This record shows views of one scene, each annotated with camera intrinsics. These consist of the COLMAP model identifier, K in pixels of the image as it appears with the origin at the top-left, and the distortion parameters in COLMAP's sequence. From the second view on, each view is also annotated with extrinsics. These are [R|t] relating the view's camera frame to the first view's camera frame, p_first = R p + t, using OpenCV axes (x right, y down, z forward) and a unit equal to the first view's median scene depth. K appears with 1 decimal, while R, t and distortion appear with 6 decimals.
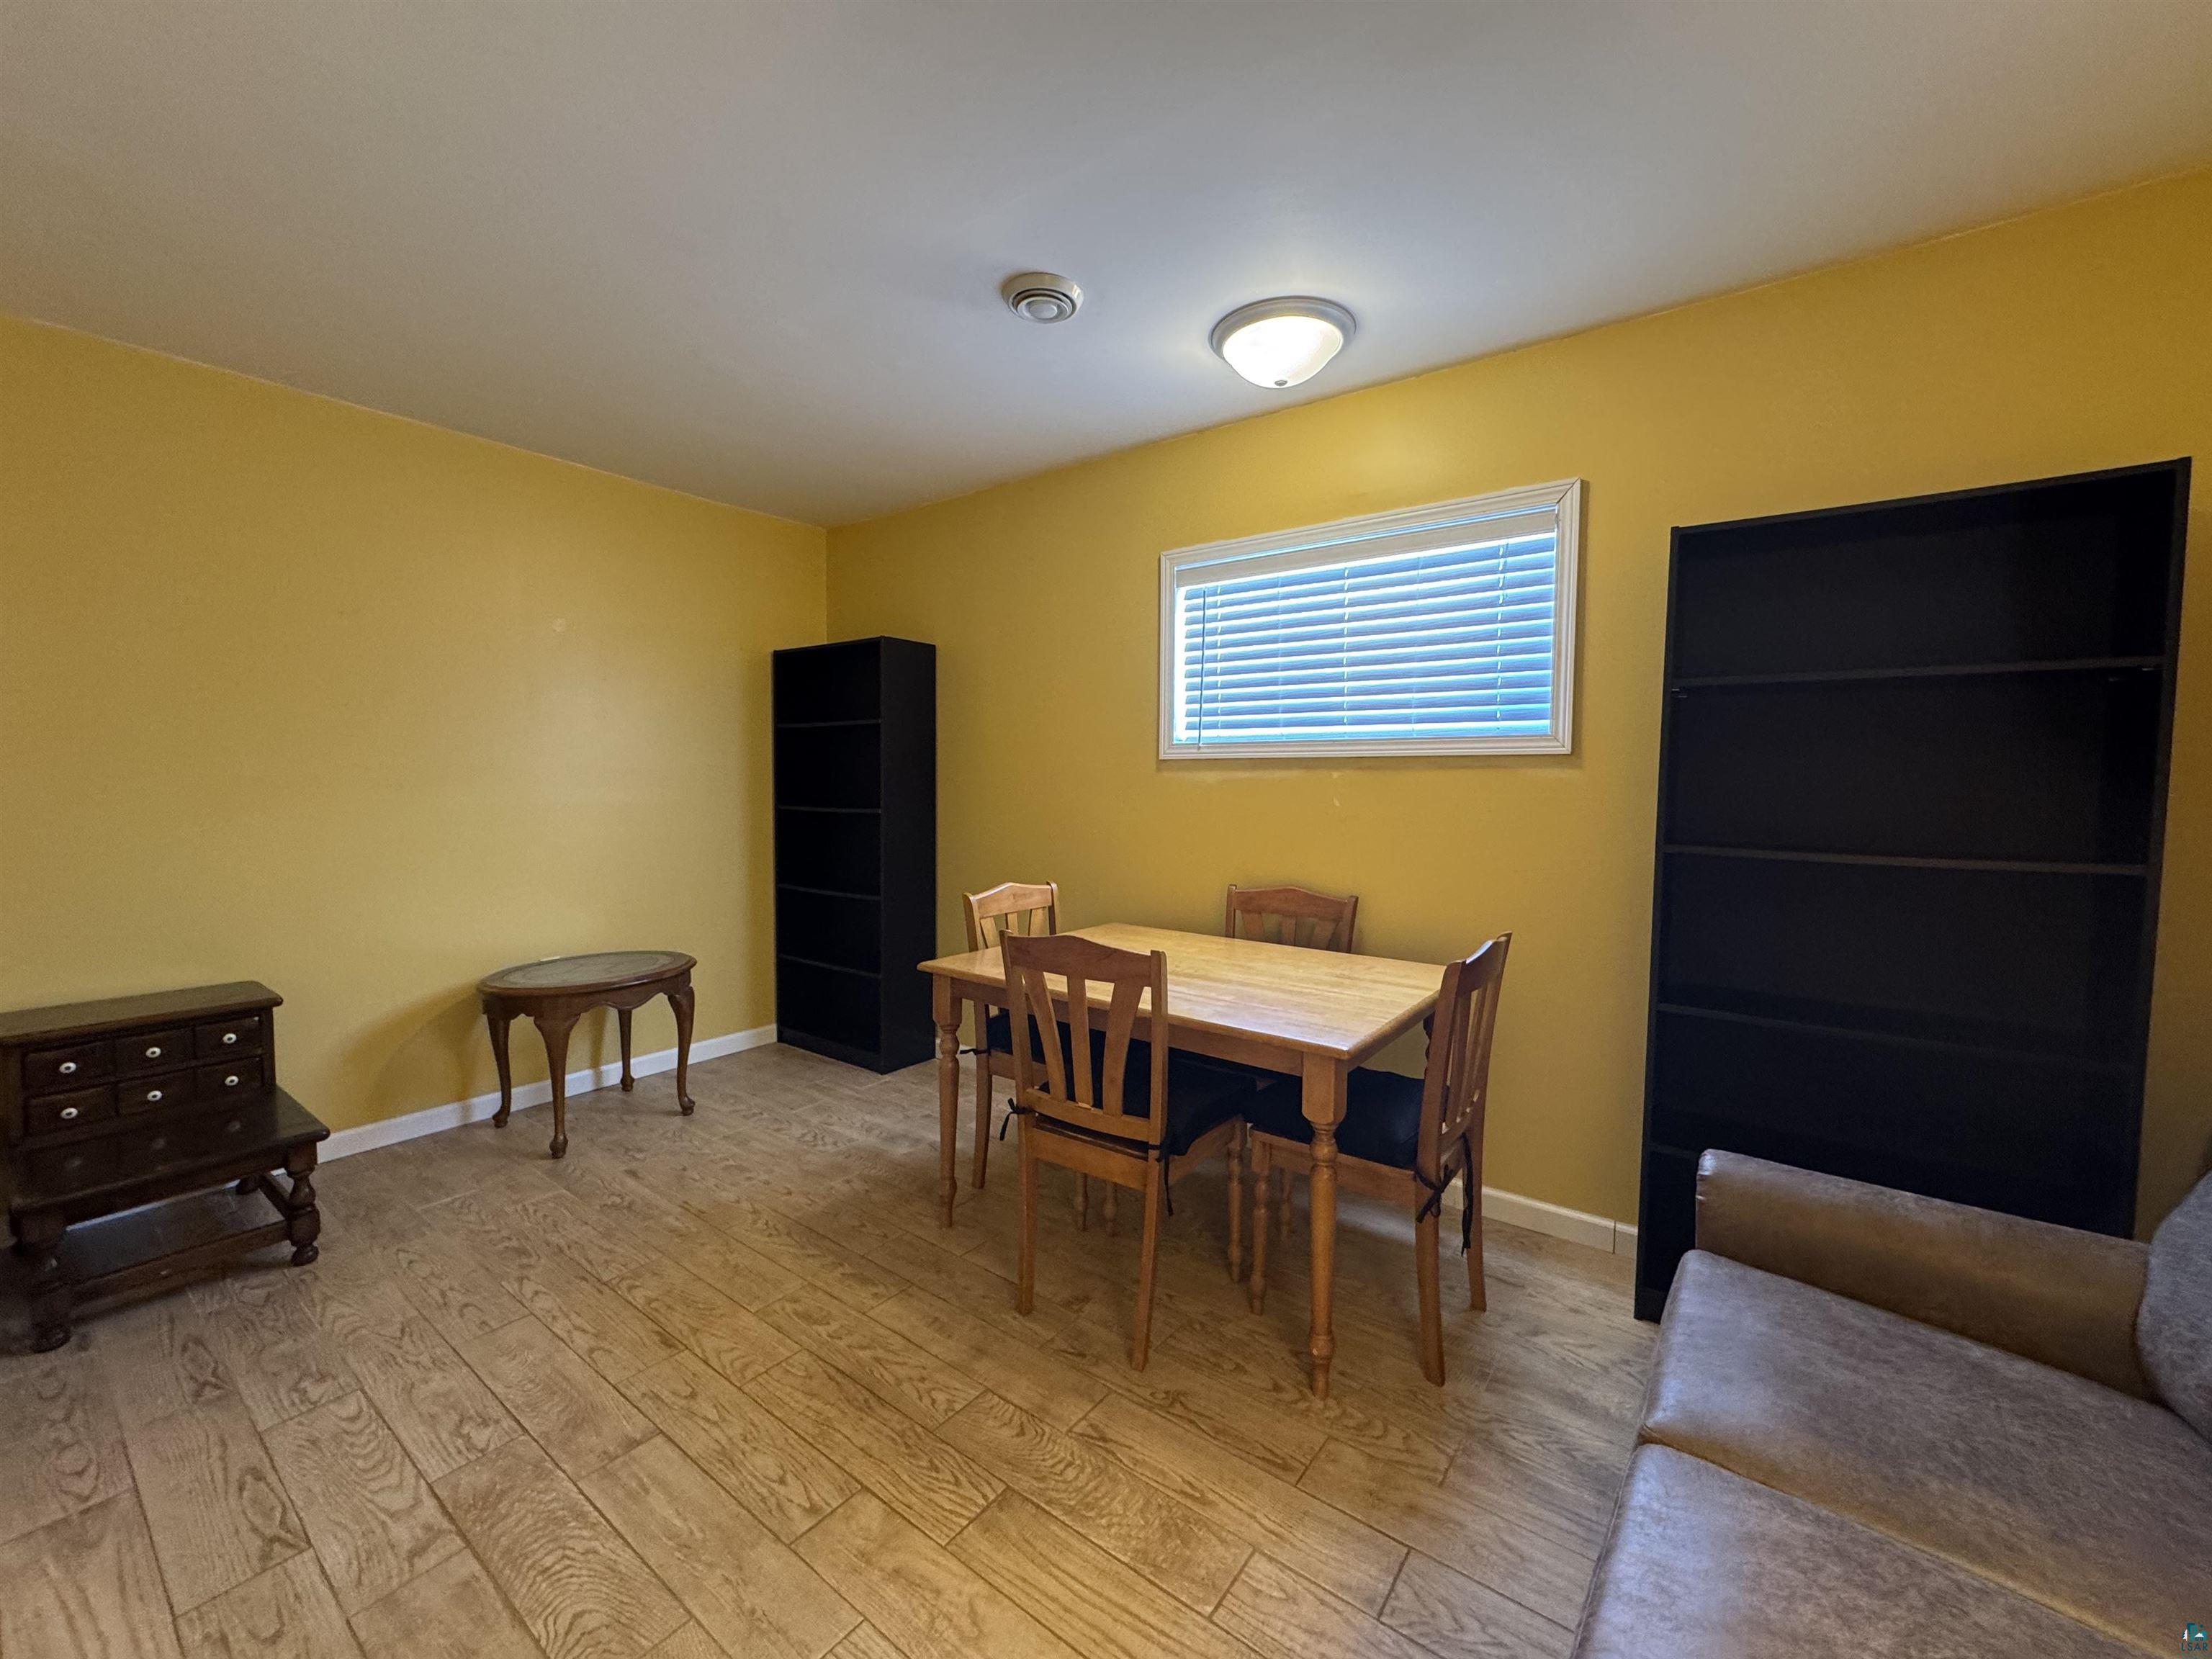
lens RADIAL K [[880.6, 0, 1105.3], [0, 880.6, 828.4], [0, 0, 1]] dist [-0.002099, 0.000483]
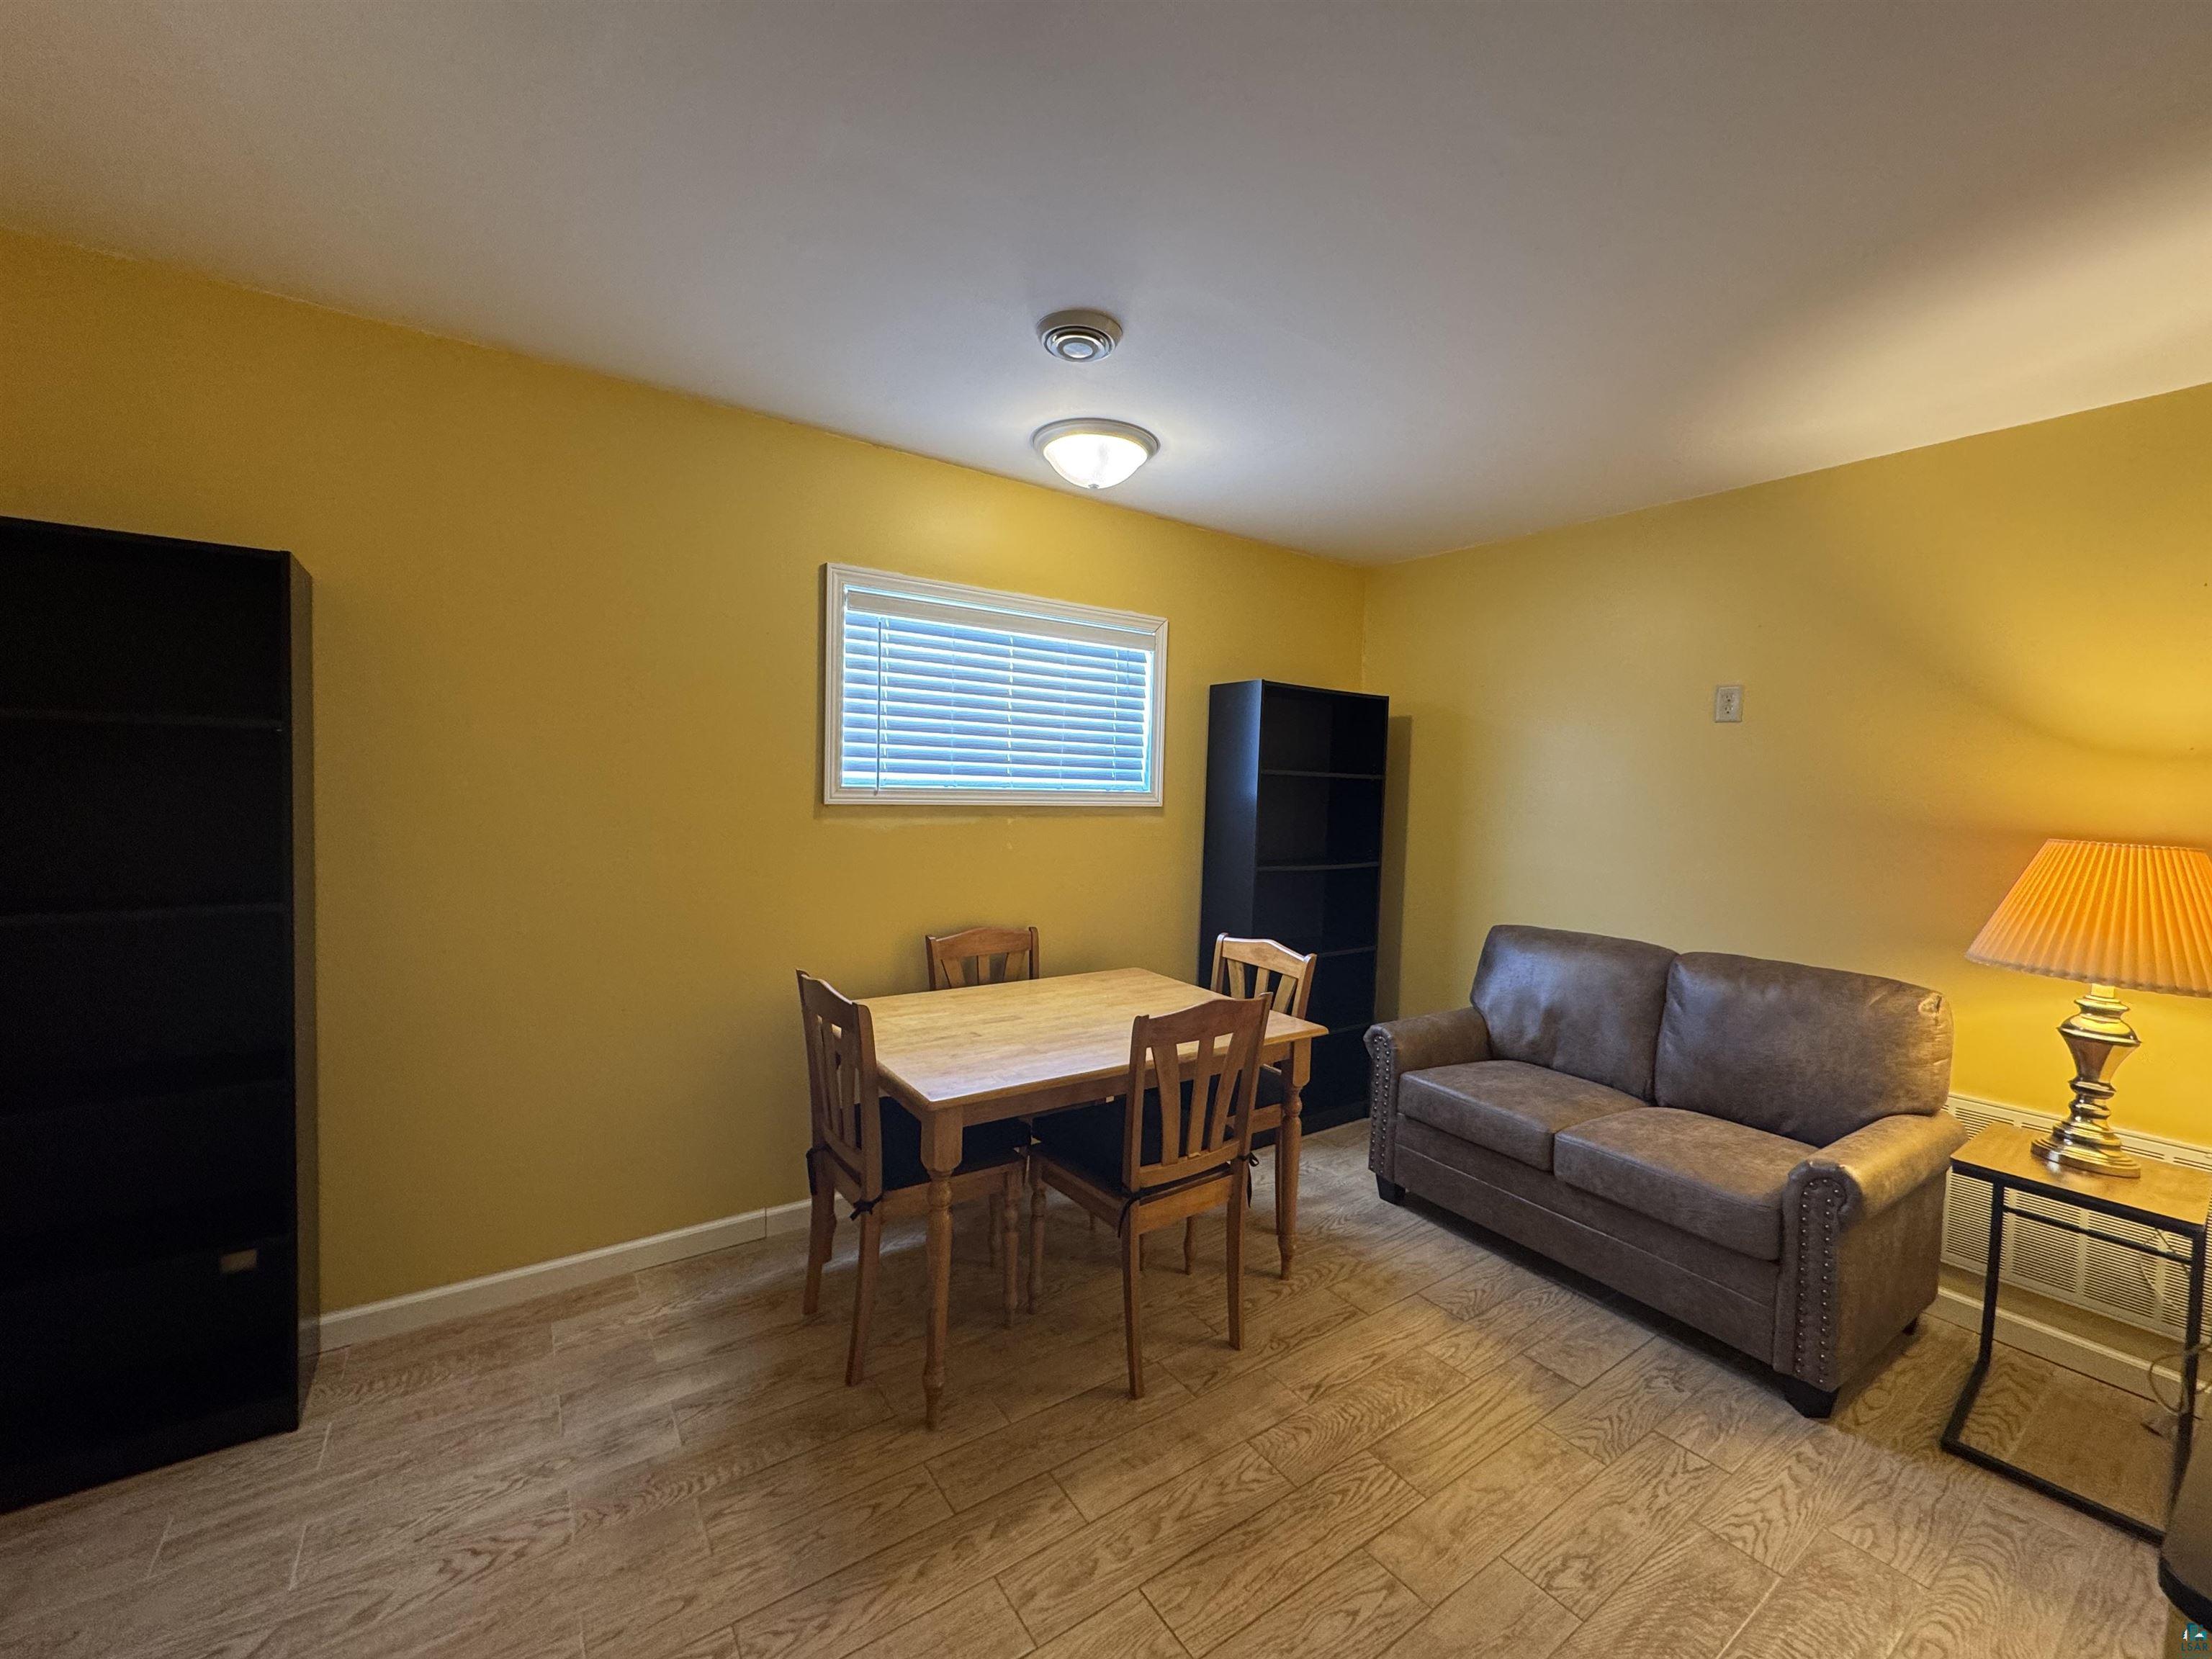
lens RADIAL K [[880.6, 0, 1105.4], [0, 880.6, 826.6], [0, 0, 1]] dist [-0.002099, 0.000483]
pose [[0.315573, -0.043352, 0.947911, -1.059476], [0.026293, 0.998972, 0.036933, -0.128734], [-0.948537, 0.013269, 0.316388, 0.750924]]
